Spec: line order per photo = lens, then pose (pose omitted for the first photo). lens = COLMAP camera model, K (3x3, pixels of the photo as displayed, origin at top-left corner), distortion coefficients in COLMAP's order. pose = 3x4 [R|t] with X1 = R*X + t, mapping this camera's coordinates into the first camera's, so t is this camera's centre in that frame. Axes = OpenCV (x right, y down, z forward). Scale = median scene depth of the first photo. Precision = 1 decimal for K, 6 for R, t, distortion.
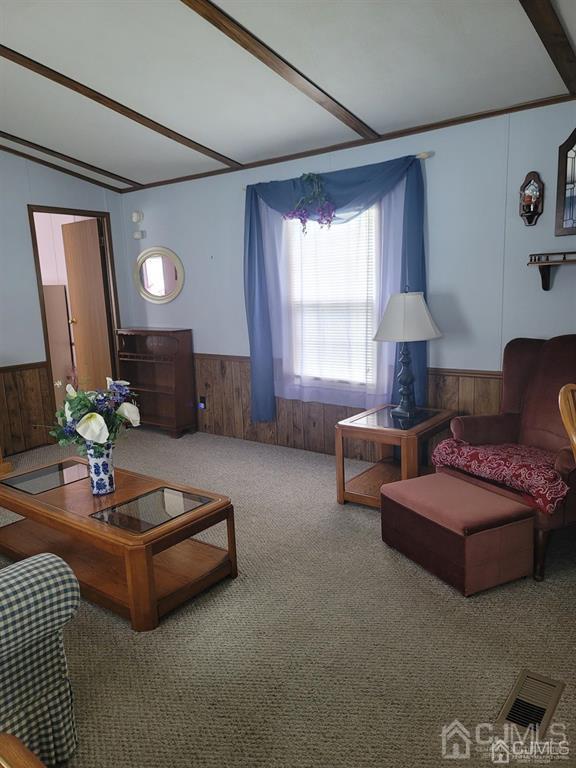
lens RADIAL K [[565.1, 0, 261.9], [0, 565.1, 390.2], [0, 0, 1]] dist [0.072346, -0.050738]
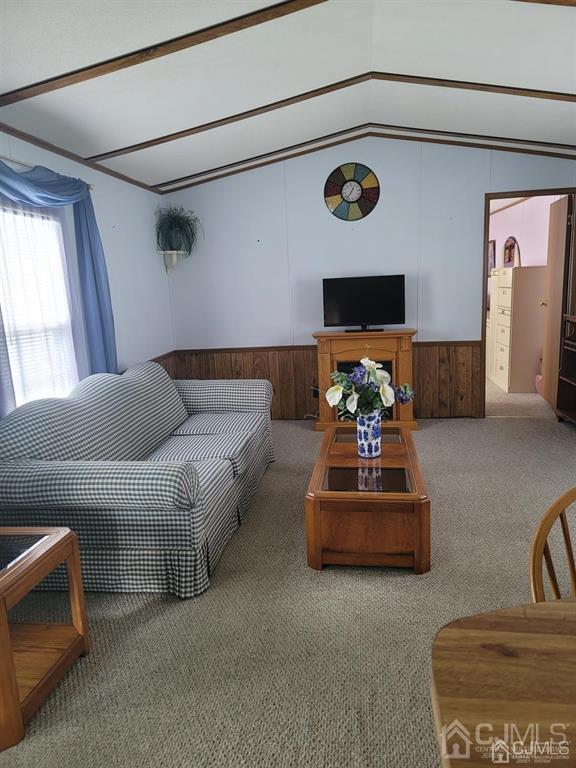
lens RADIAL K [[565.1, 0, 293.4], [0, 565.1, 378.1], [0, 0, 1]] dist [0.072346, -0.050738]
pose [[0.511499, 0.169542, -0.842392, 0.366469], [-0.141658, 0.983566, 0.111940, -0.053537], [0.847527, 0.062074, 0.527110, 0.154076]]
